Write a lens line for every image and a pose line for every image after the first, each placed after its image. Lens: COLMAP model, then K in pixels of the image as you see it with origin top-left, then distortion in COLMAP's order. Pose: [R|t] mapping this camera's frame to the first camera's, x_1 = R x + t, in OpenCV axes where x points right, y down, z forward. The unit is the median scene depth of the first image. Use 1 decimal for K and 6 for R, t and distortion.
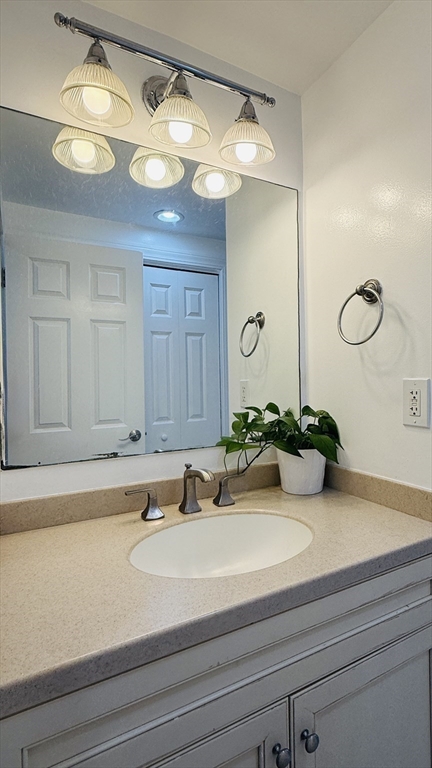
lens RADIAL K [[405.9, 0, 216.8], [0, 405.9, 384.9], [0, 0, 1]] dist [-0.011184, -0.000256]
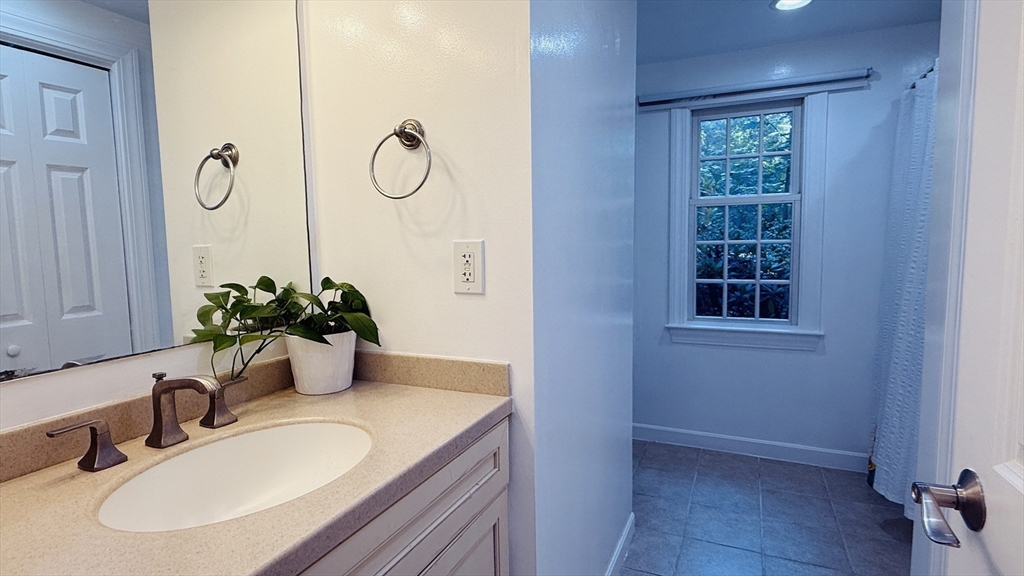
lens RADIAL K [[541.2, 0, 510.6], [0, 541.2, 291.2], [0, 0, 1]] dist [-0.011184, -0.000256]
pose [[0.807596, -0.053958, 0.587263, -0.114241], [0.012021, 0.997105, 0.075083, 0.006877], [-0.589614, -0.053577, 0.805906, -0.017186]]
